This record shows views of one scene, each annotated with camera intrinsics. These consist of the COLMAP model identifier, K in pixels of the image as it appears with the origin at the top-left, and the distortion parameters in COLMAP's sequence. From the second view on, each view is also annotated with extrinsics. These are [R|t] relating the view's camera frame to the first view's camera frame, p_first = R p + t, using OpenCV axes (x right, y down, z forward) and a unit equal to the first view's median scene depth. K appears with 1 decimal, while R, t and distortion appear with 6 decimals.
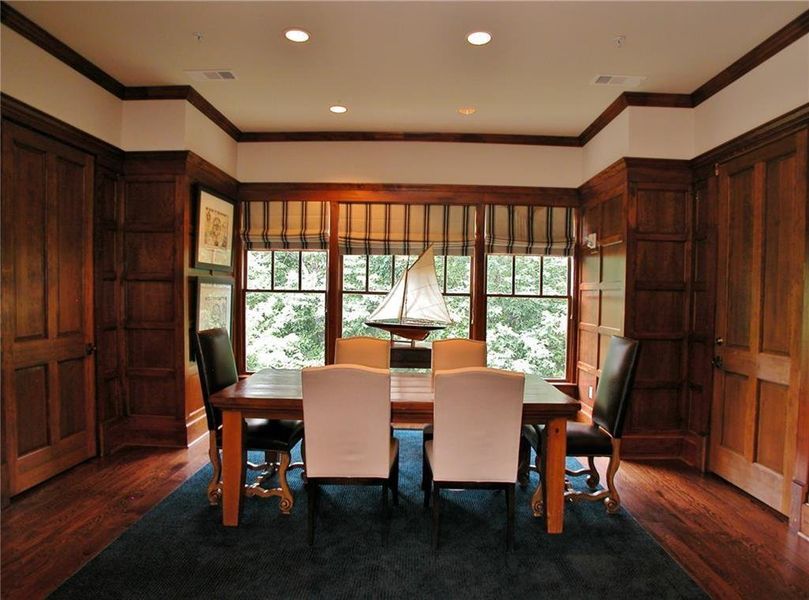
lens RADIAL K [[485.5, 0, 405.9], [0, 485.5, 308.2], [0, 0, 1]] dist [-0.043029, 0.007457]
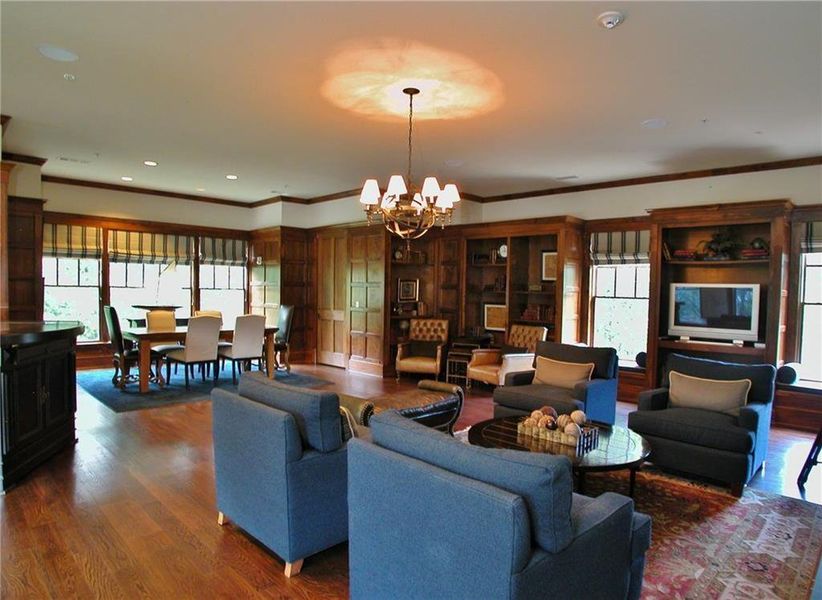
lens RADIAL K [[502.7, 0, 409.9], [0, 502.7, 304.3], [0, 0, 1]] dist [0.037827, 0.000786]
pose [[0.680930, -0.027541, 0.731831, -0.674669], [0.026792, 0.999560, 0.012688, 0.026957], [-0.731858, 0.010967, 0.681369, -0.806664]]
